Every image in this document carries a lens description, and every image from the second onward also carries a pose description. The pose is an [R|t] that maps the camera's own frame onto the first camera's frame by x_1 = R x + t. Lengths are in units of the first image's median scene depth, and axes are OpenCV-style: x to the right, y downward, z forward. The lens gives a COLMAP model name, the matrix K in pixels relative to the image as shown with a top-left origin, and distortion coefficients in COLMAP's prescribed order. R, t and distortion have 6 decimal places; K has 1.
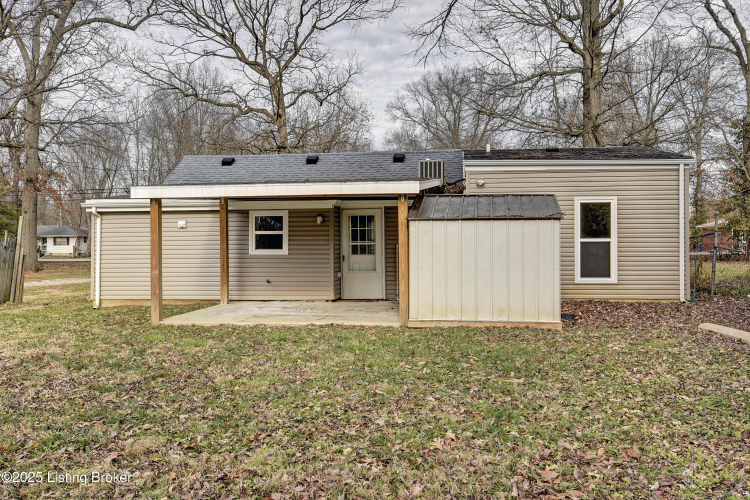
lens RADIAL K [[708.3, 0, 375.0], [0, 708.3, 250.0], [0, 0, 1]] dist [0.003833, -0.001134]
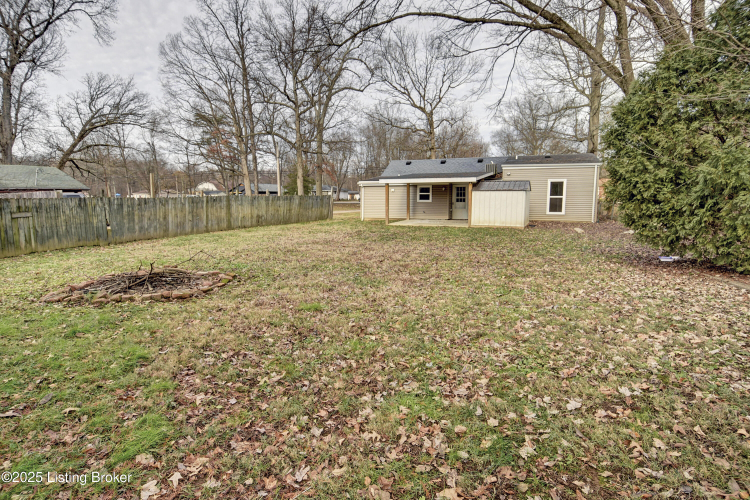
lens RADIAL K [[390.3, 0, 375.0], [0, 390.3, 250.0], [0, 0, 1]] dist [-0.001829, -0.000971]
pose [[0.962635, 0.039739, -0.267870, 0.073195], [-0.003627, 0.990978, 0.133978, -0.010351], [0.270777, -0.128000, 0.954094, -0.482138]]
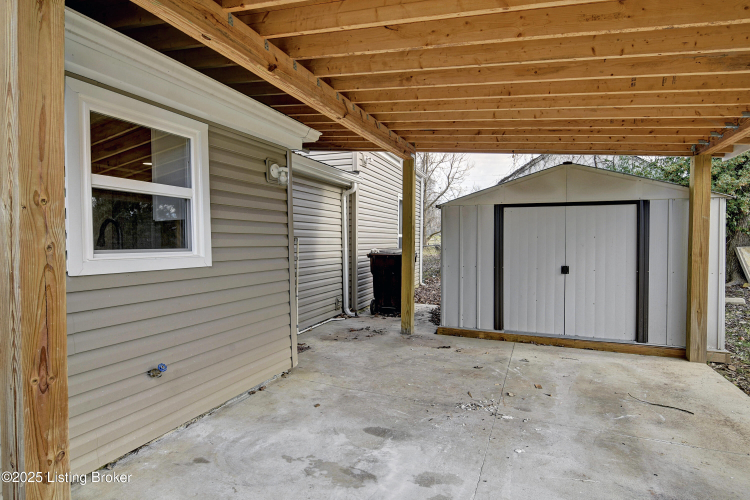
lens RADIAL K [[390.3, 0, 375.0], [0, 390.3, 250.0], [0, 0, 1]] dist [-0.001829, -0.000971]
pose [[0.260517, -0.013398, 0.965376, -0.268258], [-0.000367, 0.999902, 0.013976, -0.003104], [-0.965469, -0.003995, 0.260487, 0.877250]]
